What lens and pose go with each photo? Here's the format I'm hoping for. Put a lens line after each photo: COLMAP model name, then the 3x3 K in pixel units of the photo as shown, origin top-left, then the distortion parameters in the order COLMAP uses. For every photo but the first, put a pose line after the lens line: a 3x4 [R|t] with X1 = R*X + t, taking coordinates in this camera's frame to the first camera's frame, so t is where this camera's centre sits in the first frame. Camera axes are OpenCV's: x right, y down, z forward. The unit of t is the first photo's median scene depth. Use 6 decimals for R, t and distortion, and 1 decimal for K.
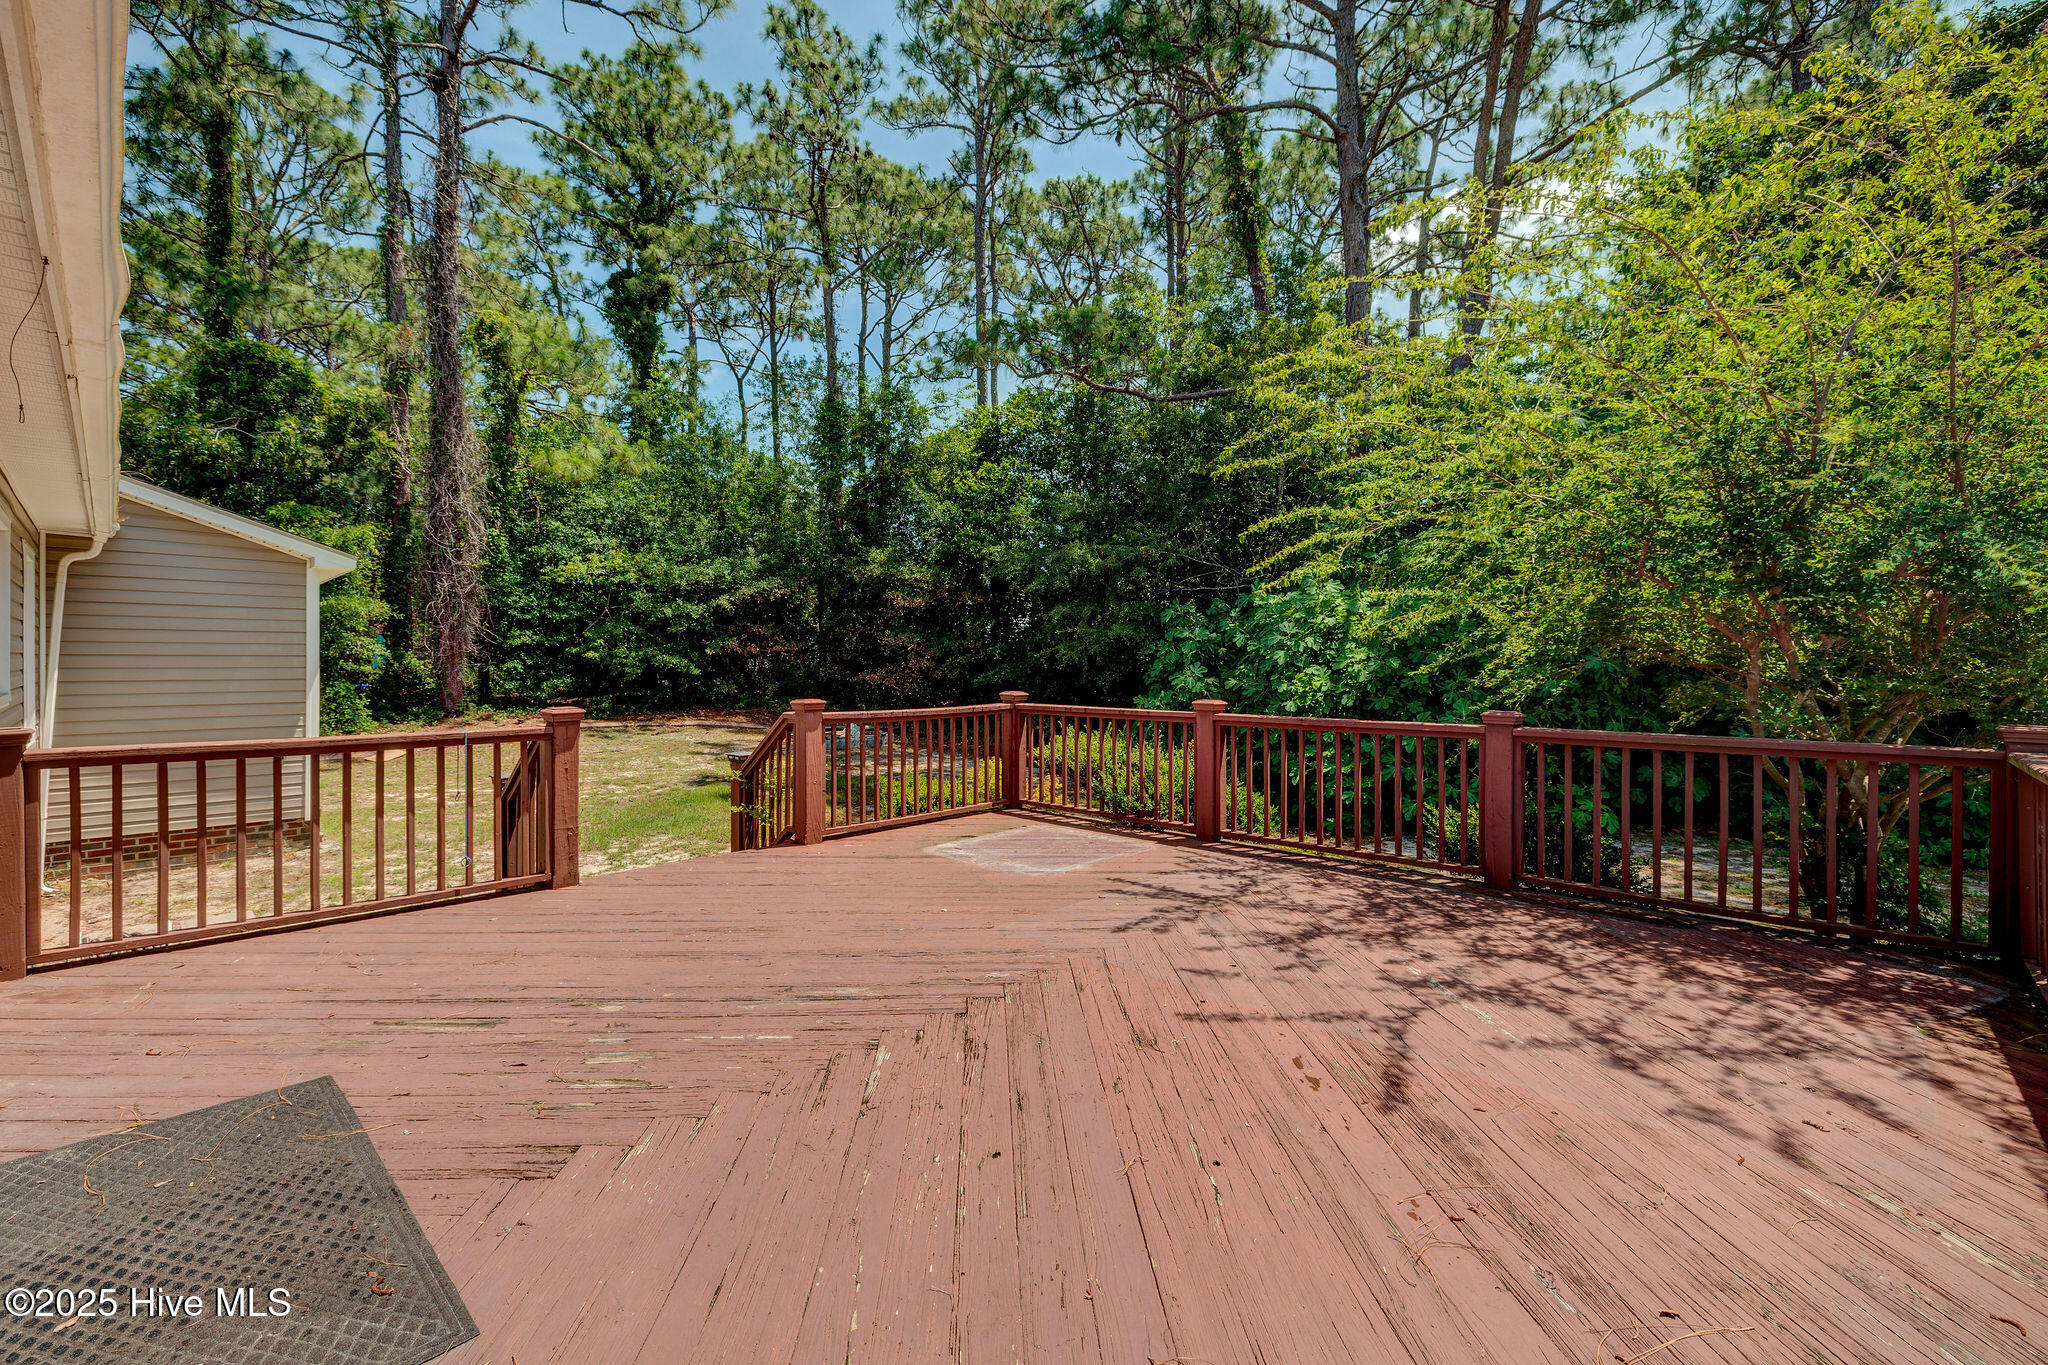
lens RADIAL K [[873.6, 0, 1018.2], [0, 873.6, 669.7], [0, 0, 1]] dist [-0.000435, 0.000140]
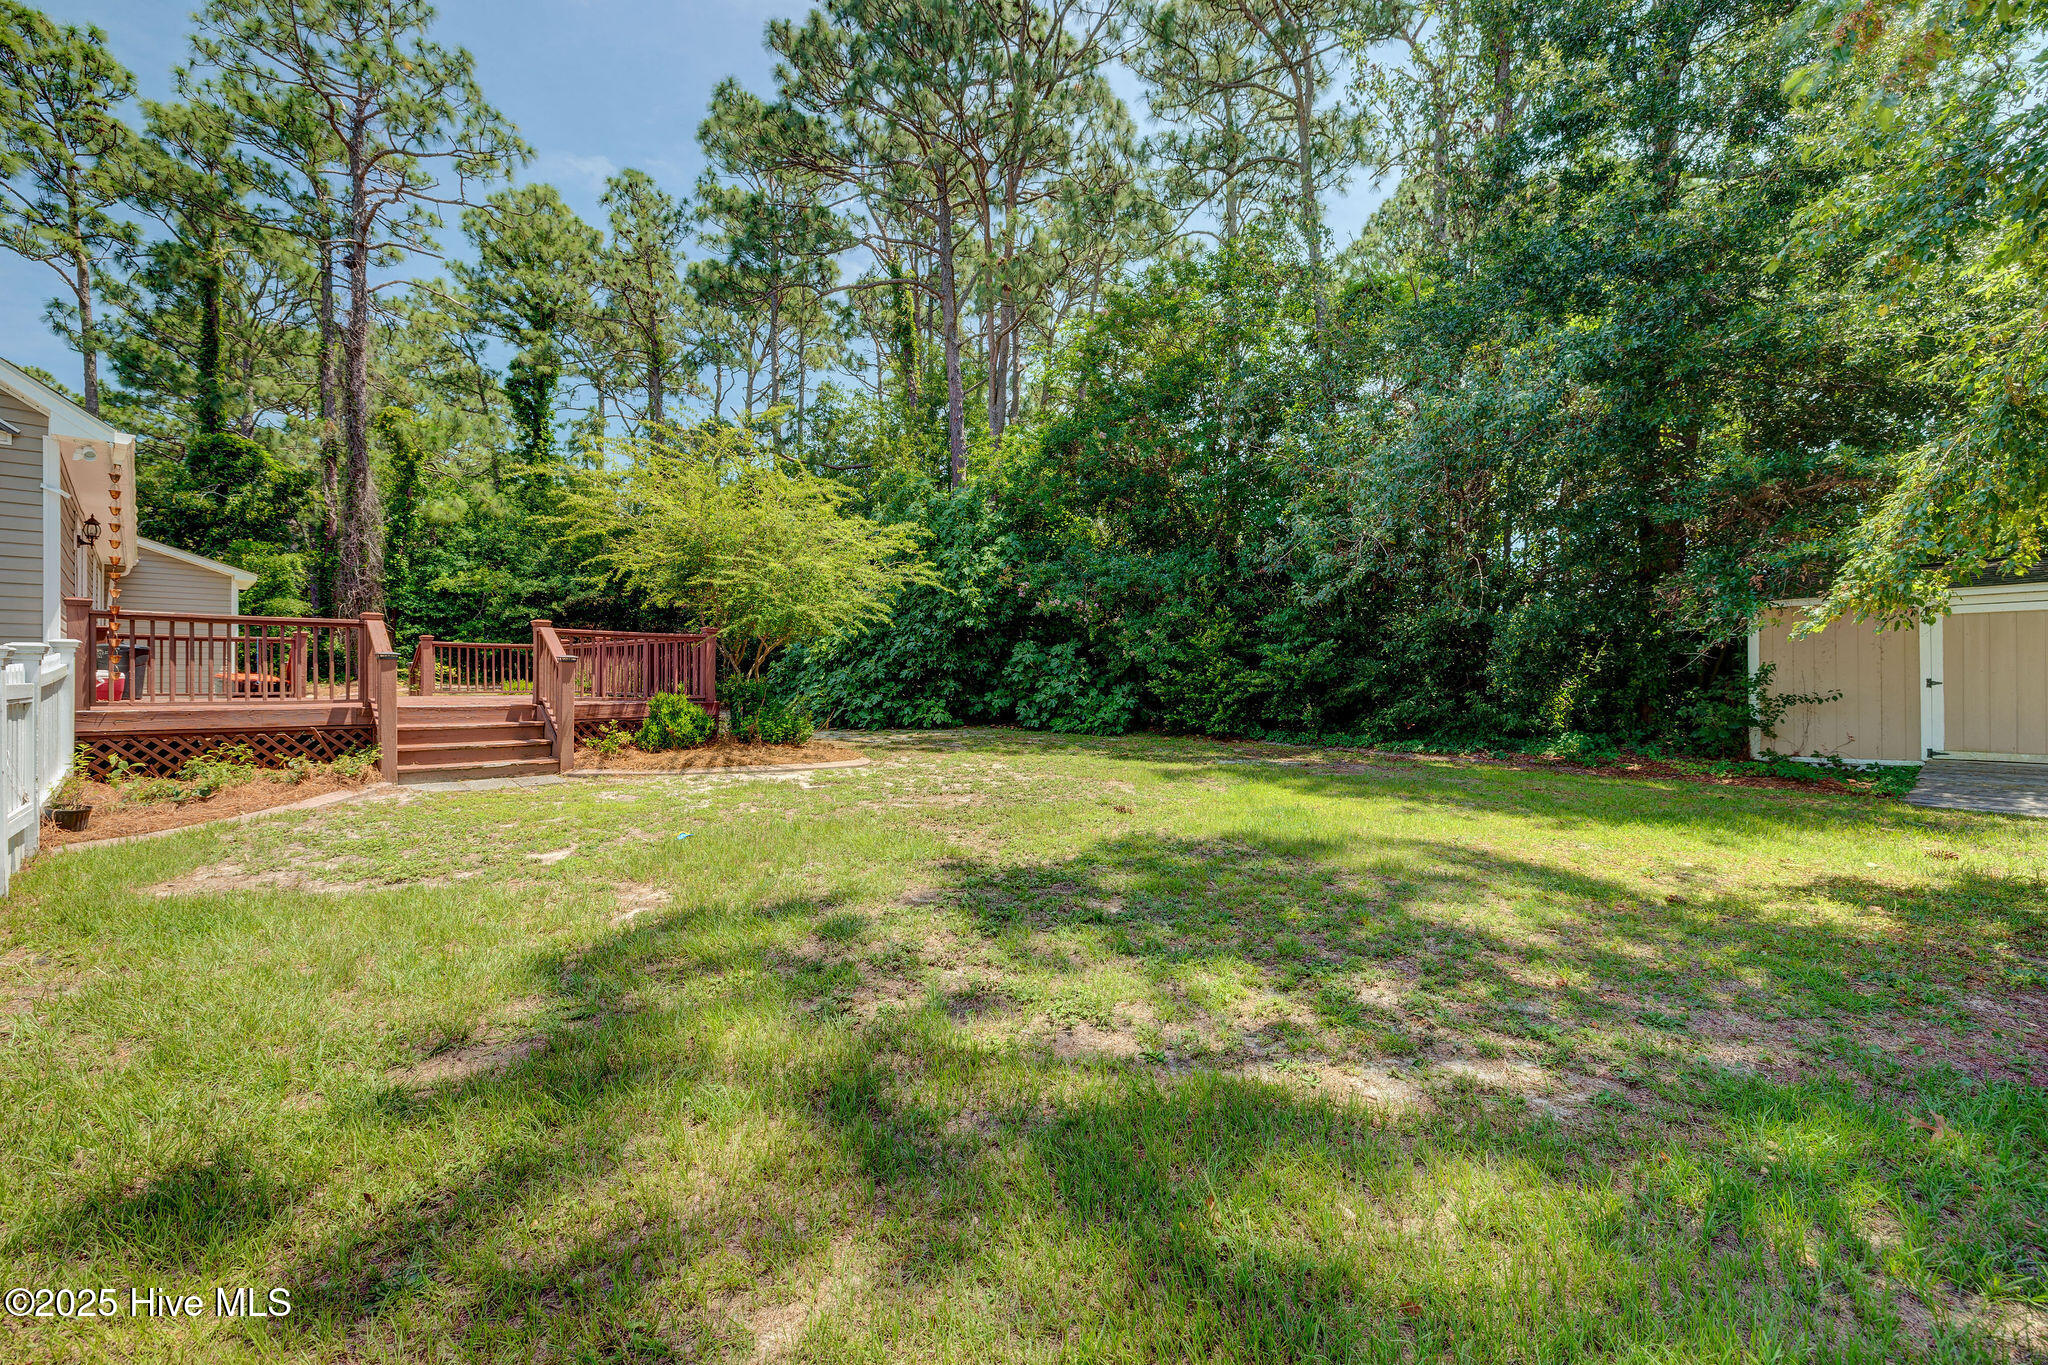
lens RADIAL K [[874.8, 0, 1034.7], [0, 874.8, 679.6], [0, 0, 1]] dist [0.001621, -0.000094]
pose [[0.999984, -0.001481, -0.005549, 0.535403], [0.001444, 0.999977, -0.006669, 0.066106], [0.005559, 0.006661, 0.999962, -0.514075]]
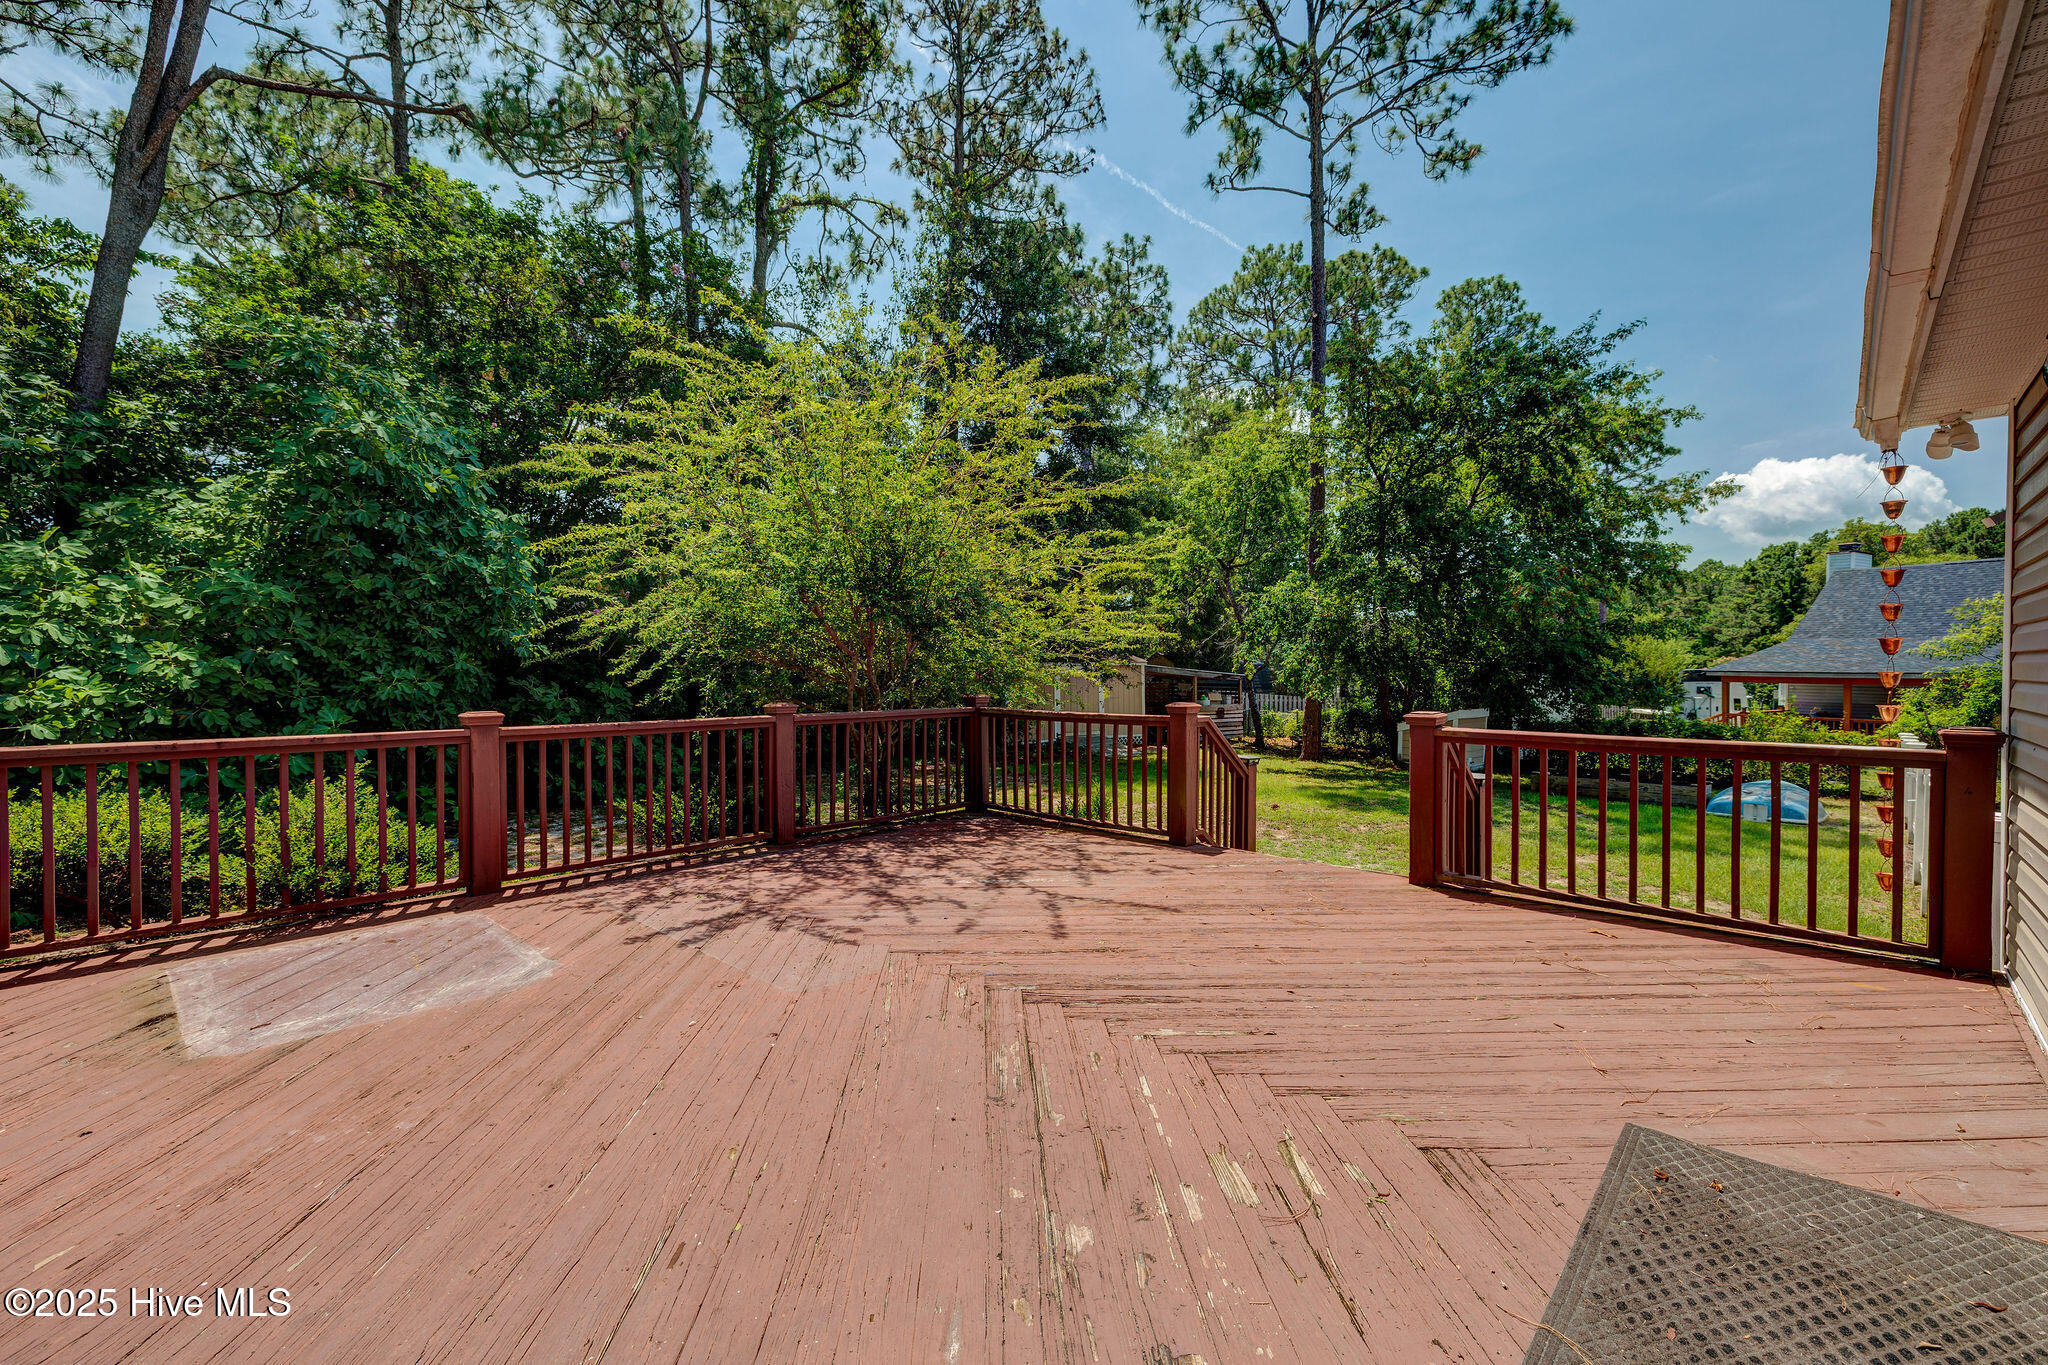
lens RADIAL K [[874.8, 0, 1034.7], [0, 874.8, 679.6], [0, 0, 1]] dist [0.001621, -0.000094]
pose [[-0.030950, -0.012698, 0.999440, -0.737699], [0.008555, 0.999879, 0.012969, 0.003977], [-0.999484, 0.008952, -0.030837, 0.735864]]
